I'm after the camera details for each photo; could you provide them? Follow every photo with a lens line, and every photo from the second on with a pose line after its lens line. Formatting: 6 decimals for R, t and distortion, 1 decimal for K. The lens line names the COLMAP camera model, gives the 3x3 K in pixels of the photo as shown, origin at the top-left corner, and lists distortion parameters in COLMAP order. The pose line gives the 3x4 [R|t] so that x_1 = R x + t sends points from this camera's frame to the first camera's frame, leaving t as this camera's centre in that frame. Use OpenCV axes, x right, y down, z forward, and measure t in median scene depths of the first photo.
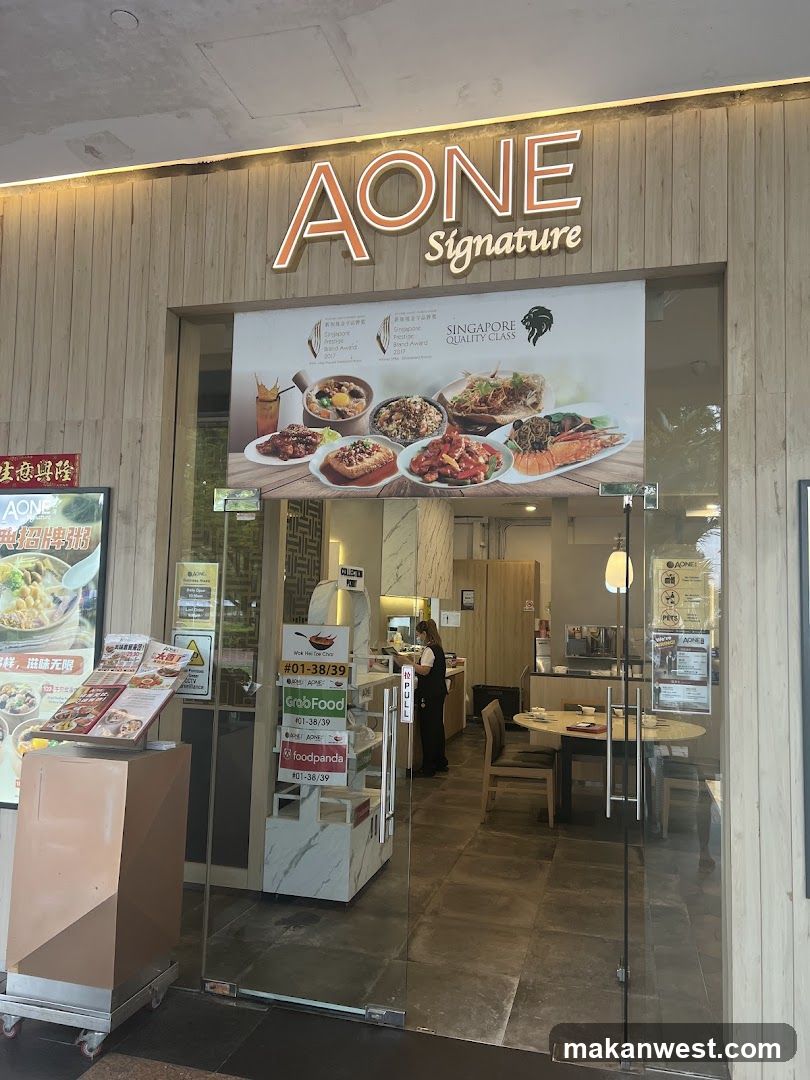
lens RADIAL K [[859.4, 0, 403.2], [0, 859.4, 545.4], [0, 0, 1]] dist [0.016968, -0.003899]
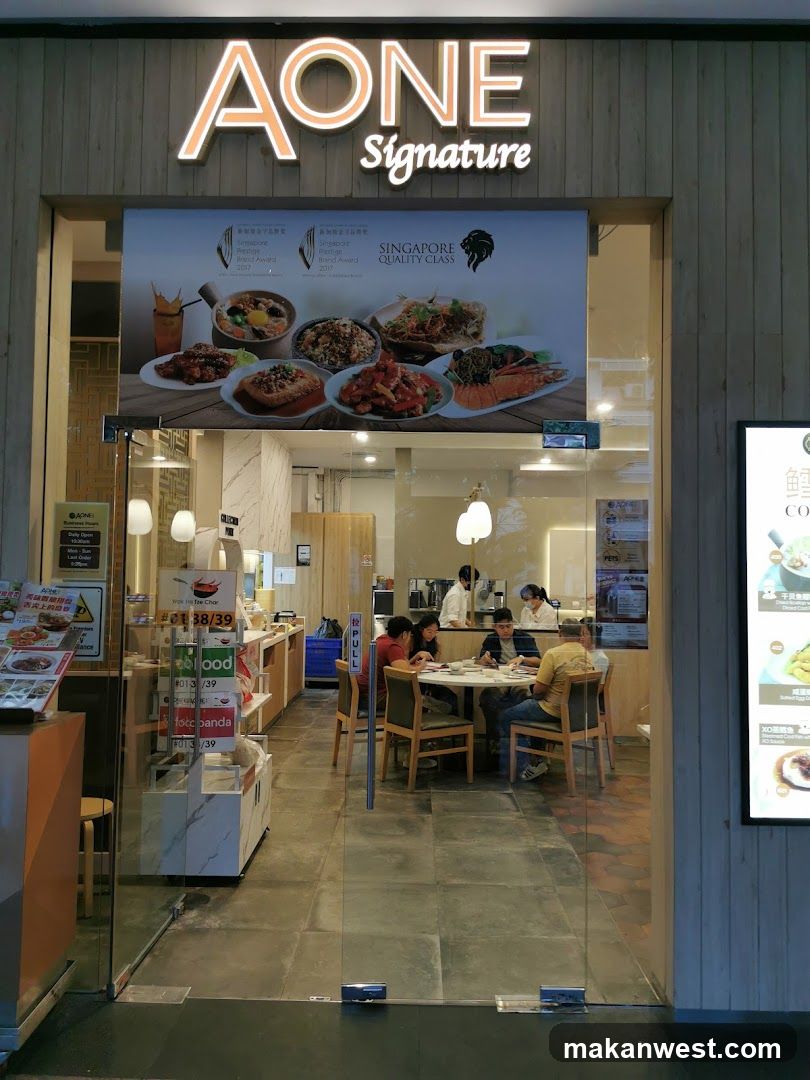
lens RADIAL K [[869.6, 0, 405.0], [0, 869.6, 540.0], [0, 0, 1]] dist [0.003711, 0.006084]
pose [[0.966013, -0.002908, 0.258477, -0.162870], [-0.006722, 0.999316, 0.036366, 0.026100], [-0.258406, -0.036868, 0.965333, 0.091257]]
